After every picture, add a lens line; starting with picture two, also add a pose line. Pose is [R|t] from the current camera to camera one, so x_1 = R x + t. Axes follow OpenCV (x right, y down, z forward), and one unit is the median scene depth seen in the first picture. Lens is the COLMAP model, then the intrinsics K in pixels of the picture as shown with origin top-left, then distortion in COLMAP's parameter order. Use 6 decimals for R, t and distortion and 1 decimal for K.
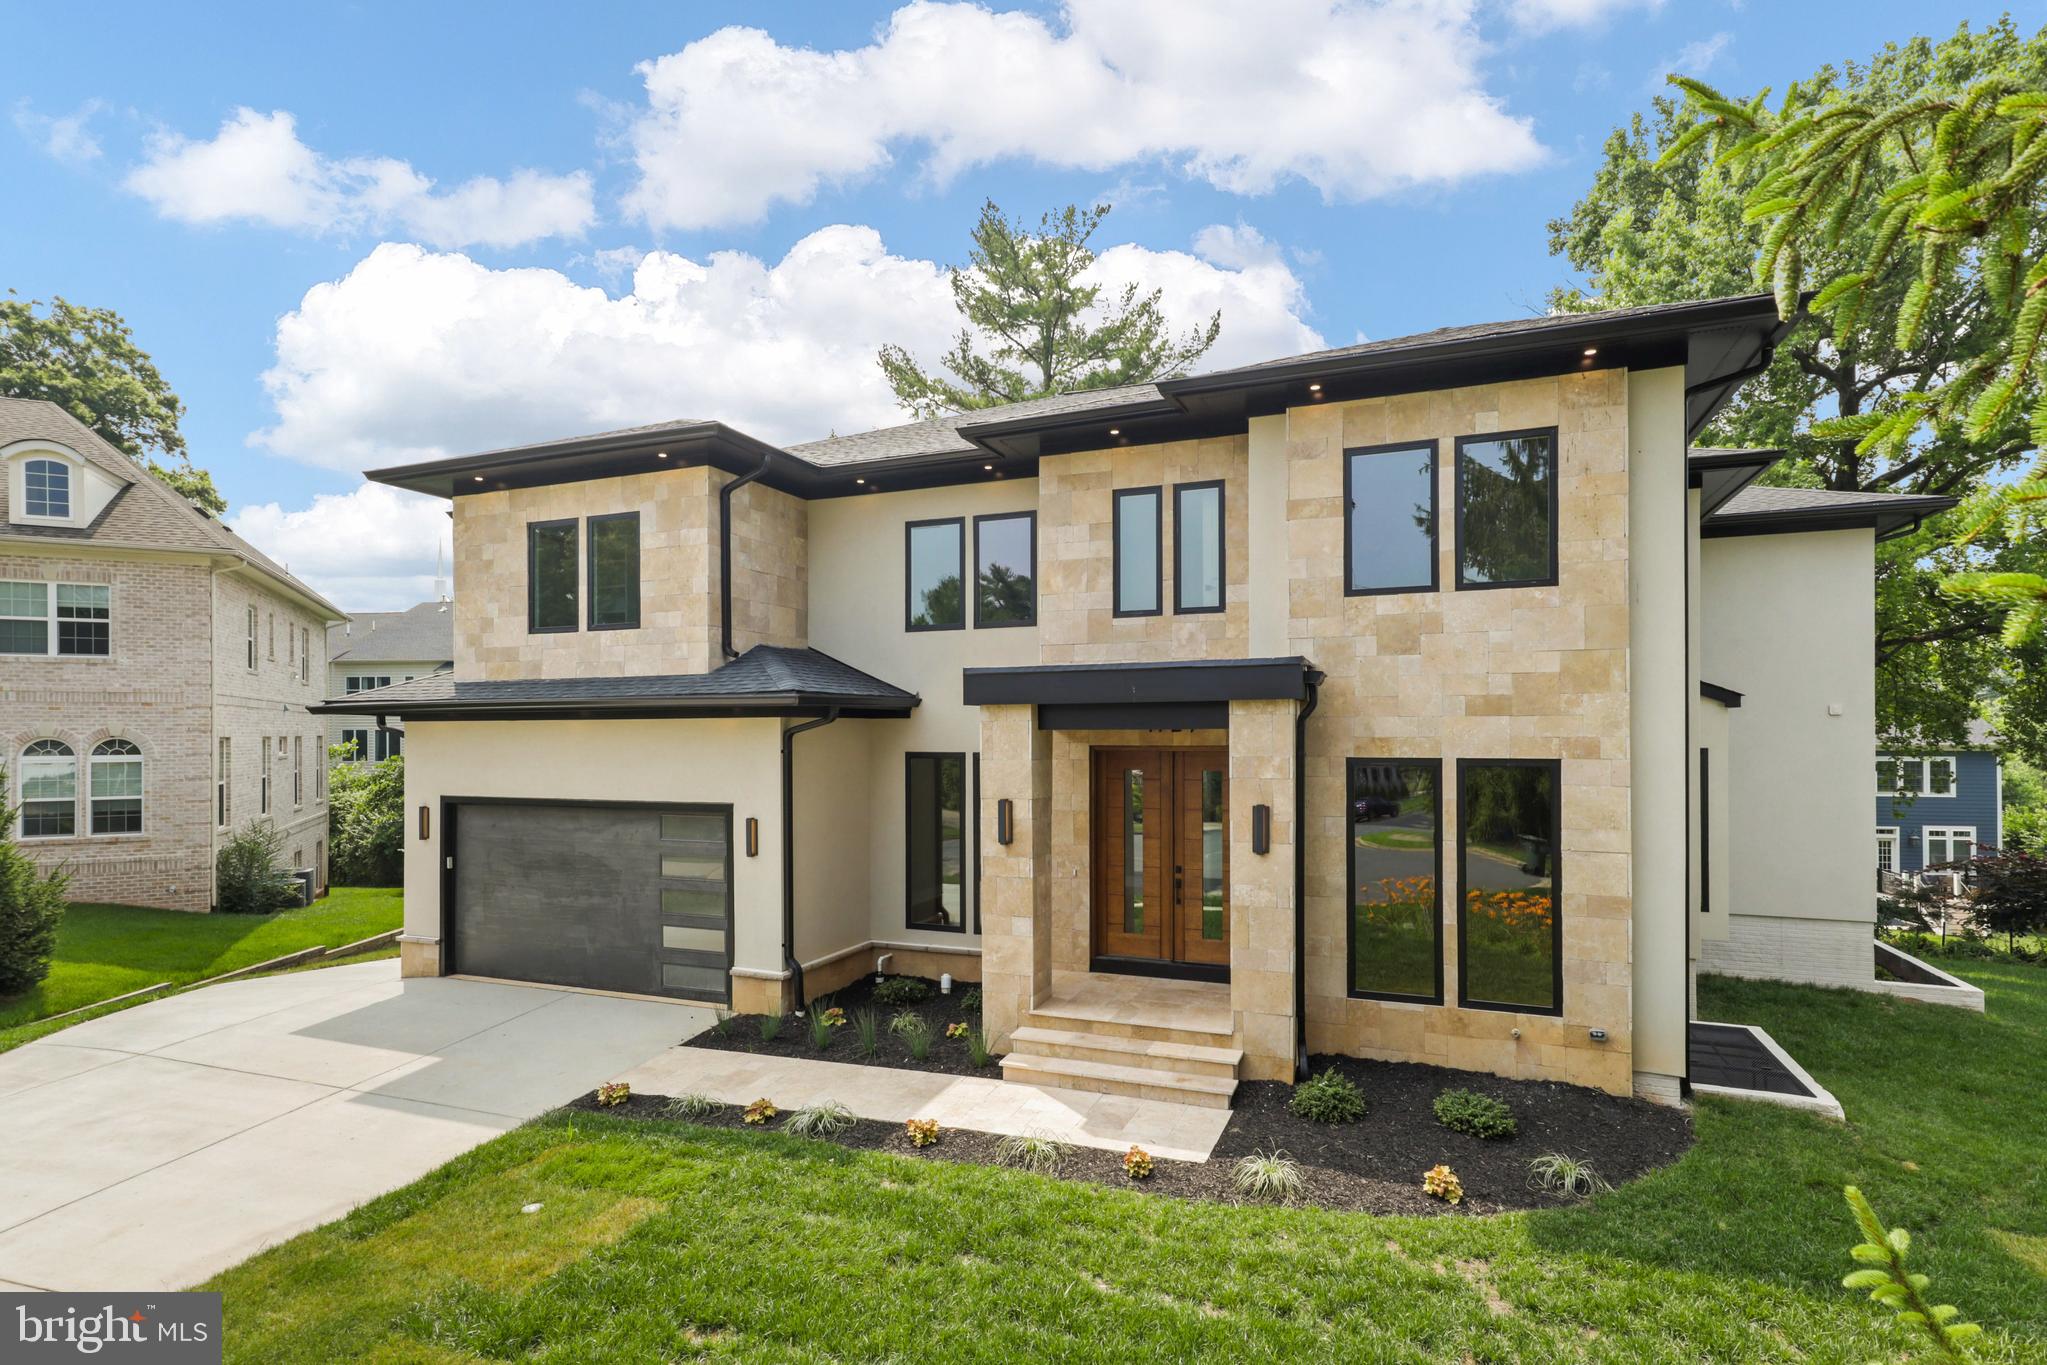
lens RADIAL K [[1046.4, 0, 993.9], [0, 1046.4, 756.6], [0, 0, 1]] dist [0.015061, -0.000365]
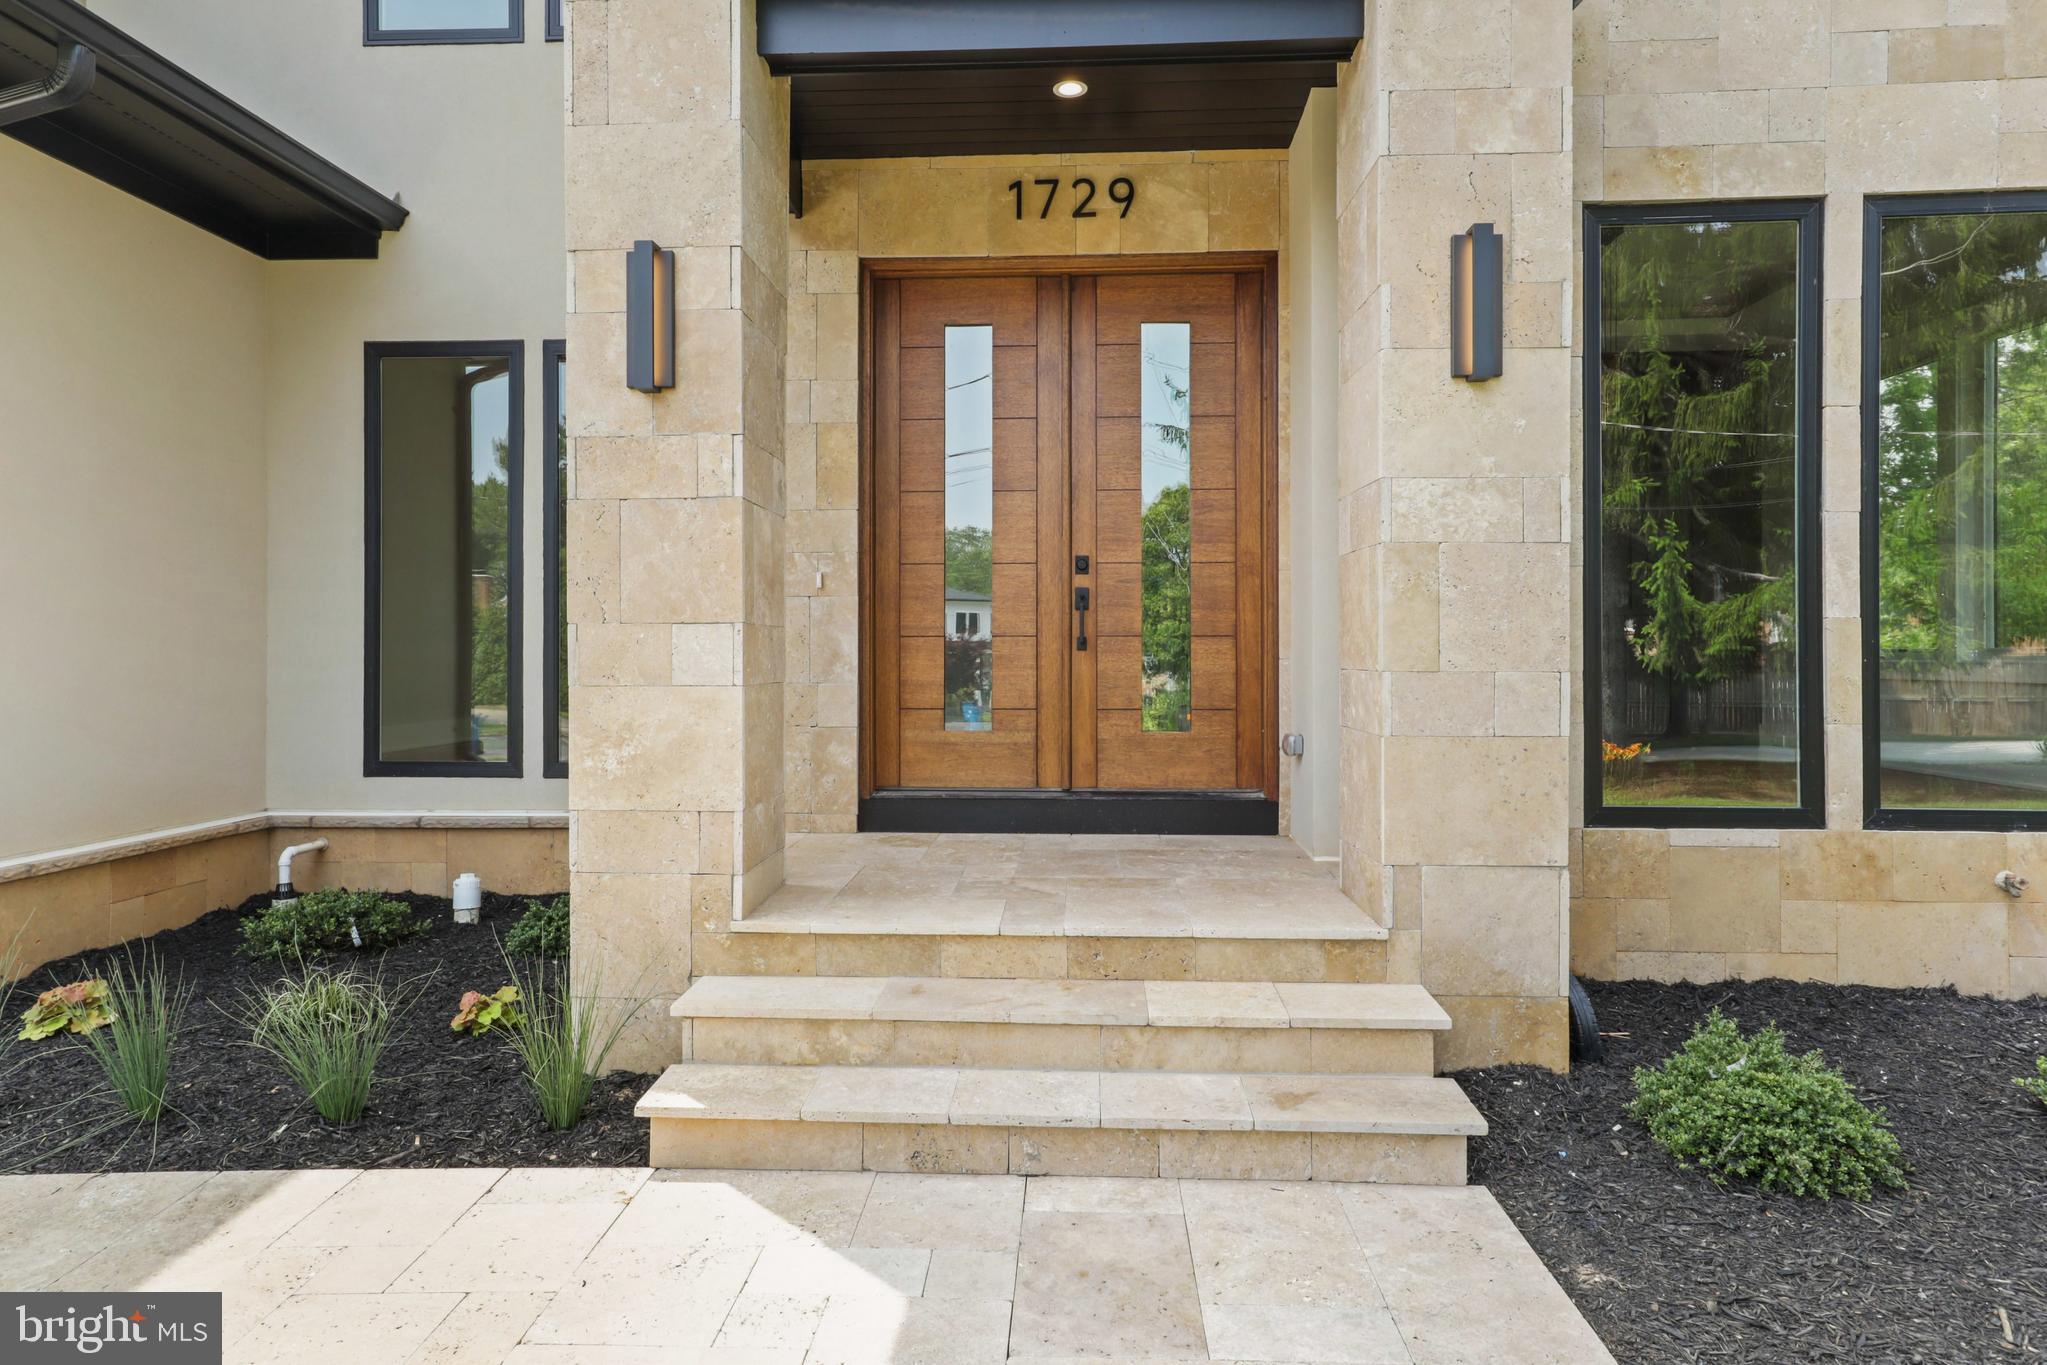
lens RADIAL K [[1264.1, 0, 1035.8], [0, 1264.1, 660.5], [0, 0, 1]] dist [0.005914, 0.002044]
pose [[0.939165, 0.003892, 0.343443, -0.009933], [-0.002026, 0.999981, -0.005790, 0.157421], [-0.343459, 0.004742, 0.939156, 0.580611]]
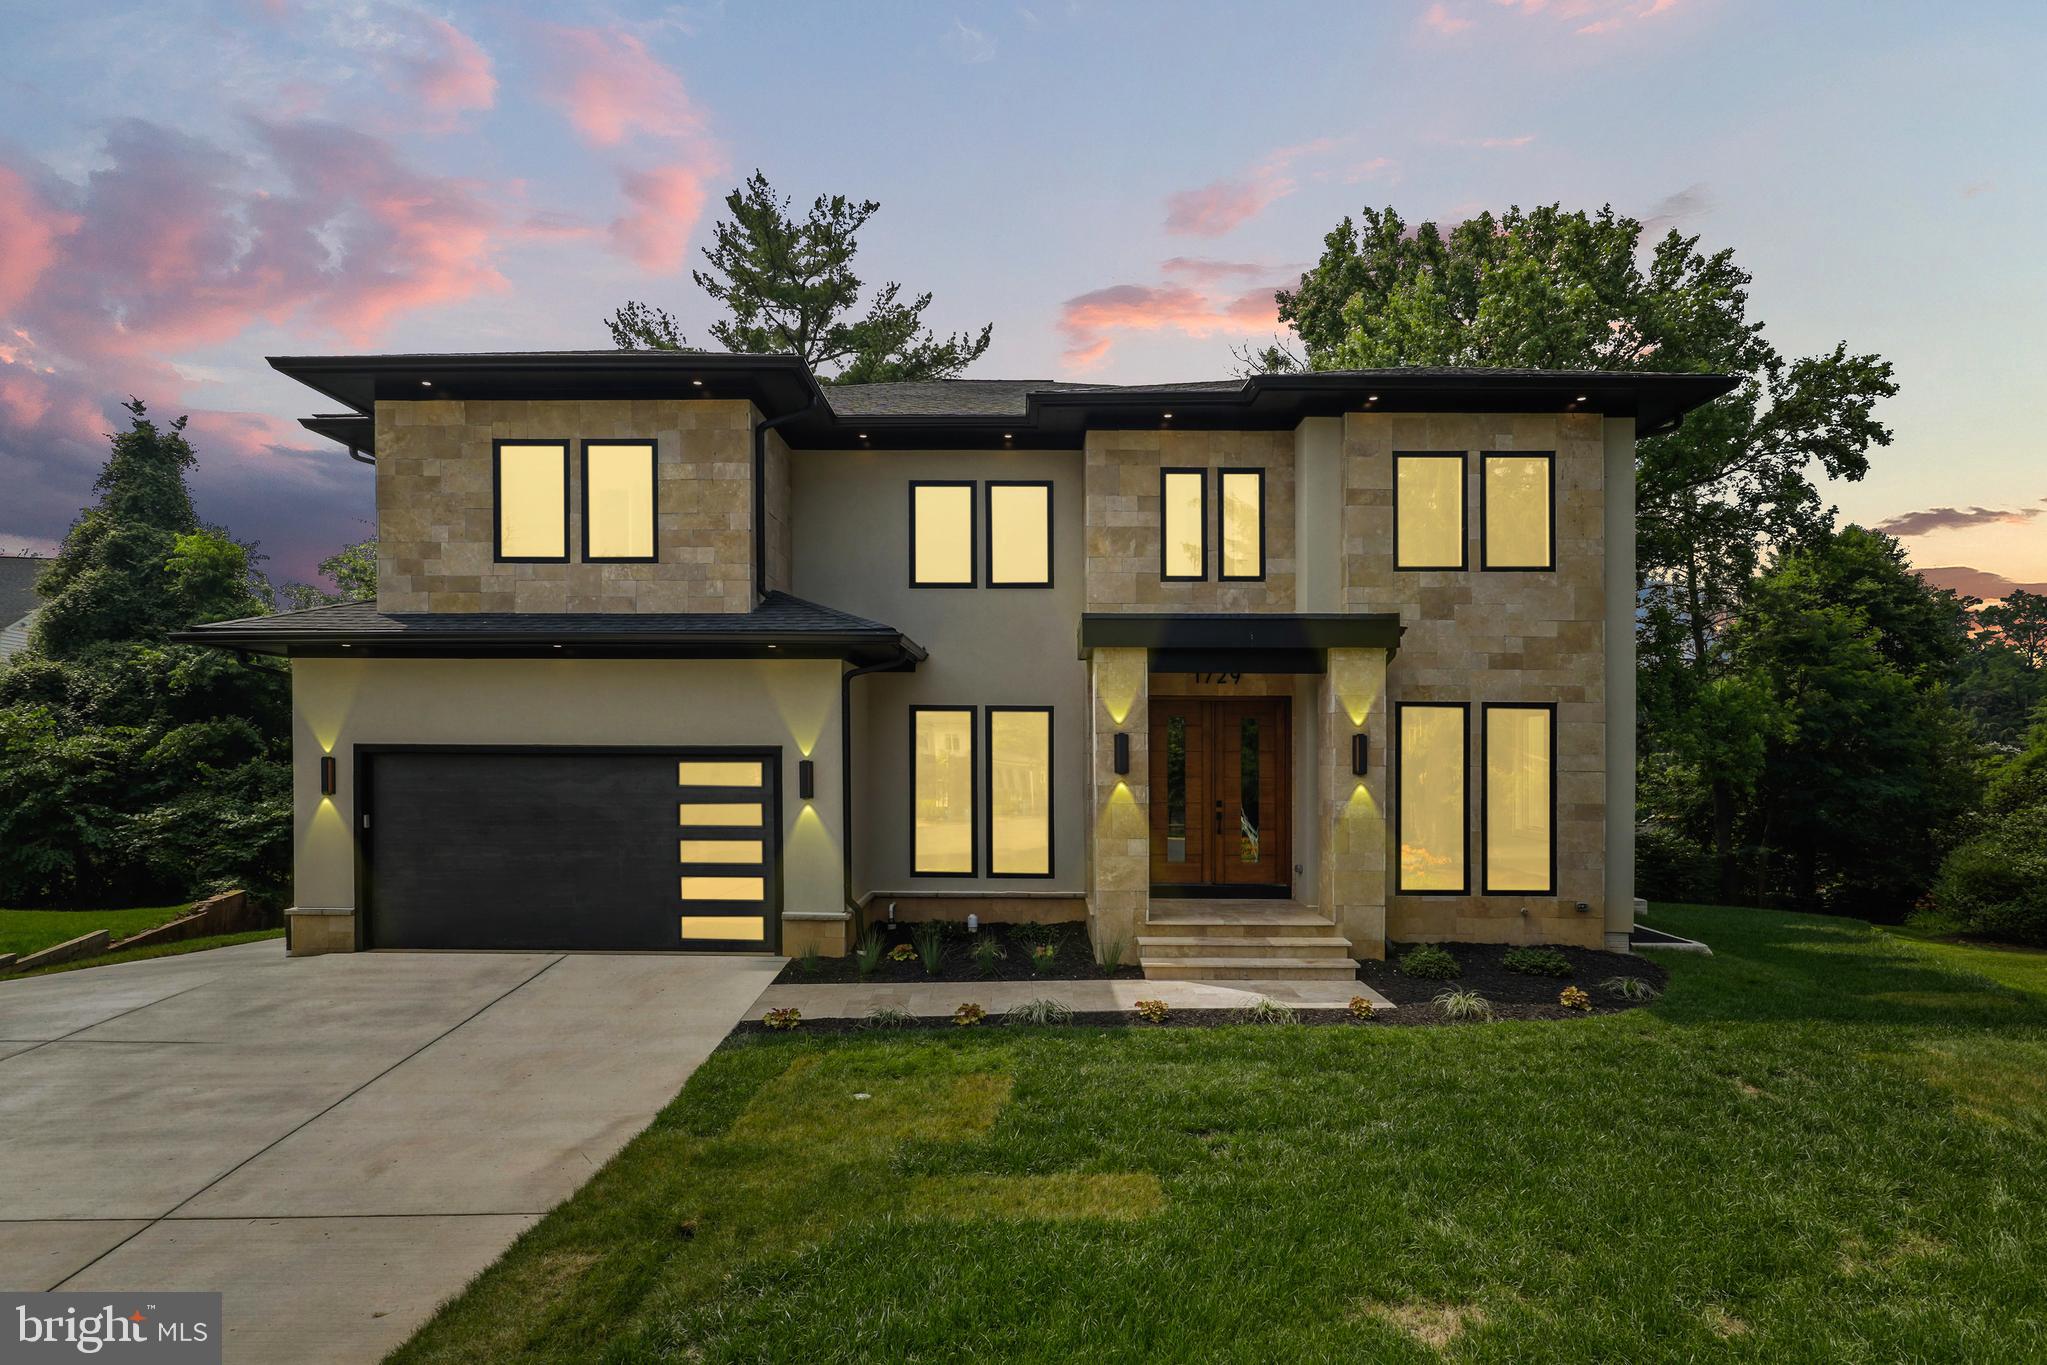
lens RADIAL K [[1066.9, 0, 993.0], [0, 1066.9, 779.7], [0, 0, 1]] dist [-0.005695, -0.000446]
pose [[0.936872, 0.007464, 0.349593, -0.495974], [-0.009917, 0.999937, 0.005226, 0.082810], [-0.349532, -0.008363, 0.936887, -0.009581]]
